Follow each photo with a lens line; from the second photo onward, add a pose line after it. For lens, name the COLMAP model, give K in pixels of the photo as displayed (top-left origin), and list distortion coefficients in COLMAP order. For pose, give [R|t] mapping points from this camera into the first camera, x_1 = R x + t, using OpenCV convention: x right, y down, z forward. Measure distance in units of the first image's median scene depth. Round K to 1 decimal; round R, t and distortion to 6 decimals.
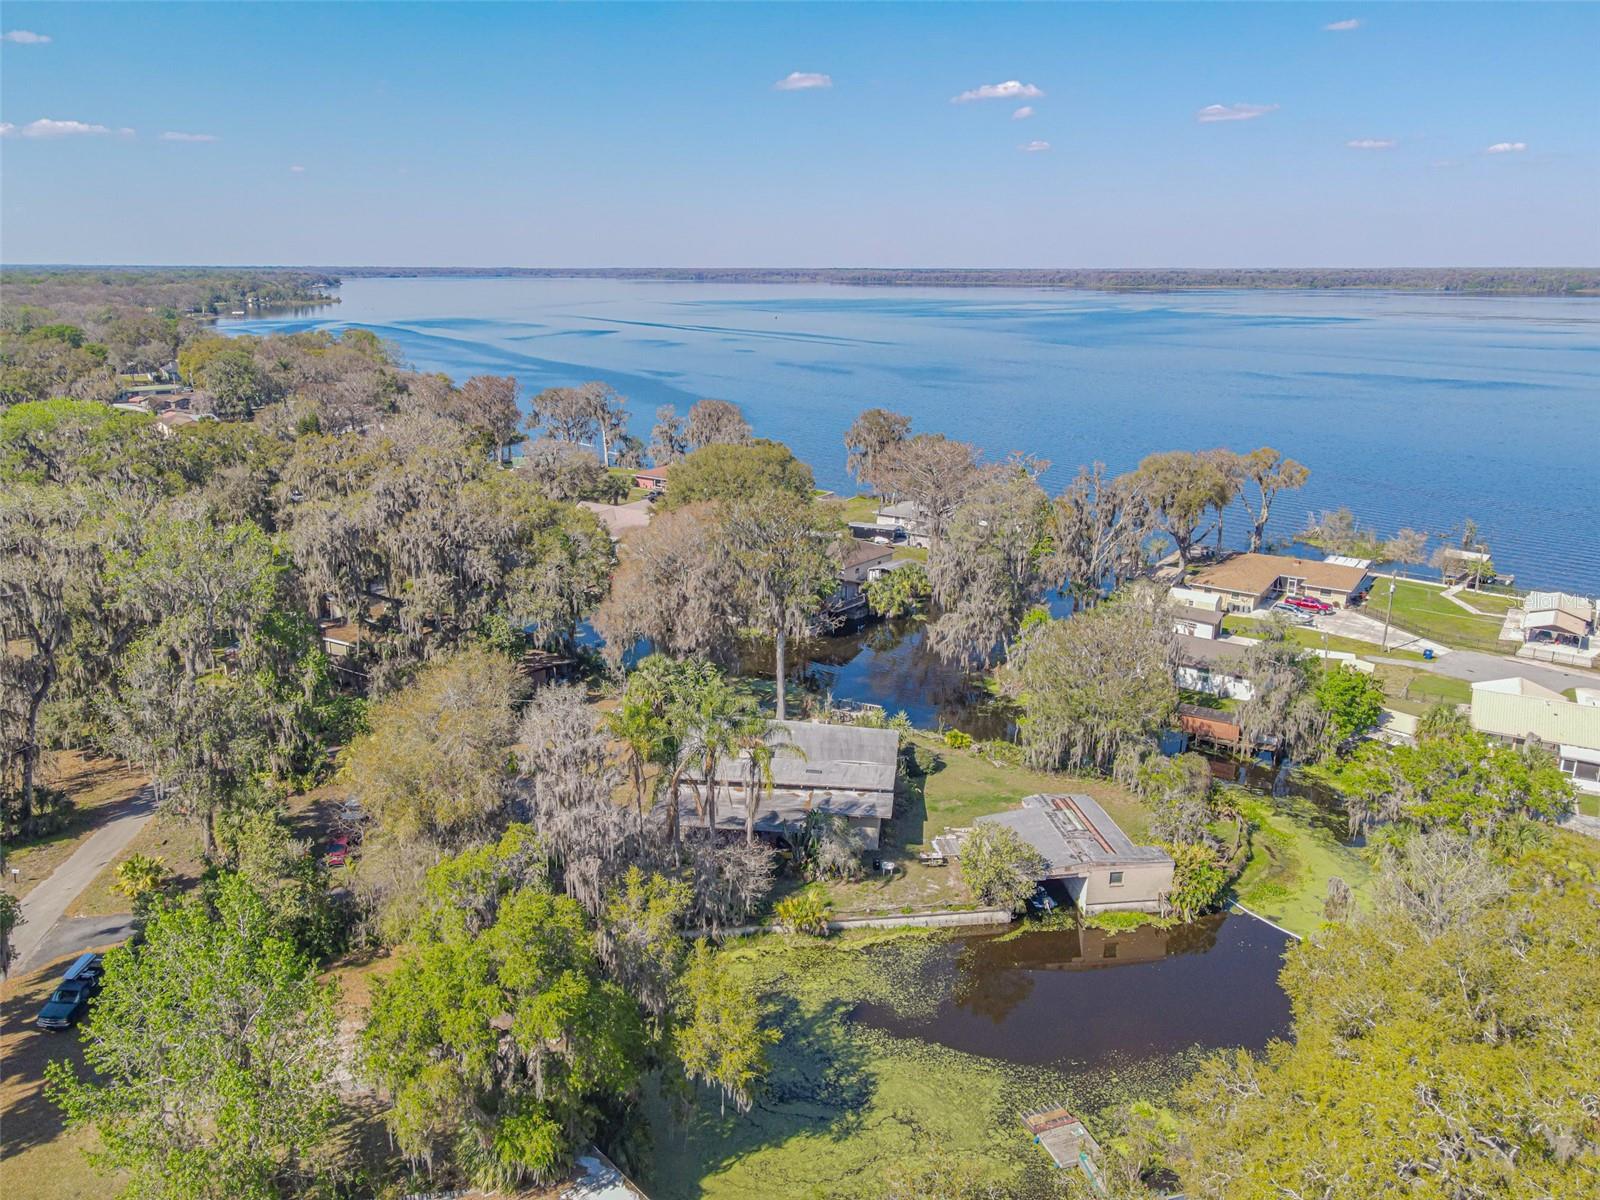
lens RADIAL K [[1163.8, 0, 806.3], [0, 1163.8, 598.2], [0, 0, 1]] dist [0.013732, 0.010557]
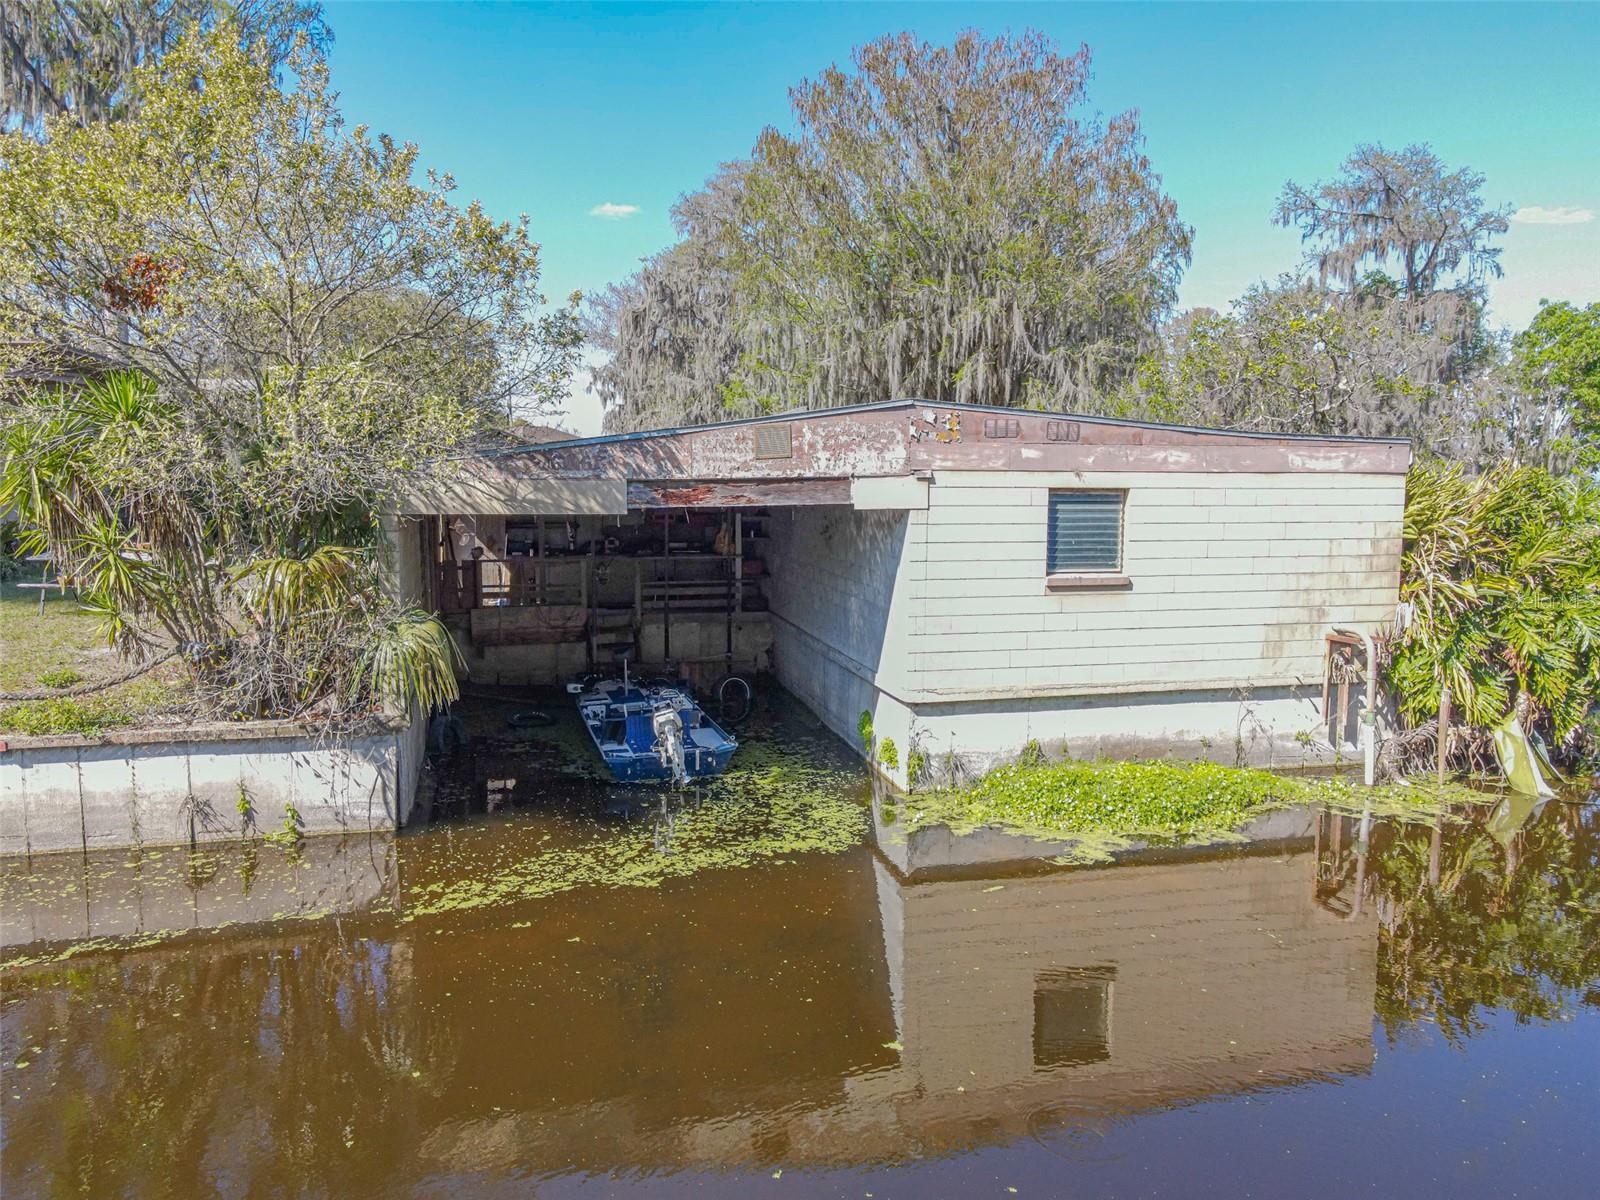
lens RADIAL K [[1163.8, 0, 797.4], [0, 1163.8, 600.7], [0, 0, 1]] dist [0.013732, 0.010557]
pose [[0.994446, -0.021070, 0.103121, 0.207884], [0.033500, 0.992168, -0.120334, 0.263840], [-0.099778, 0.123120, 0.987363, 0.839392]]
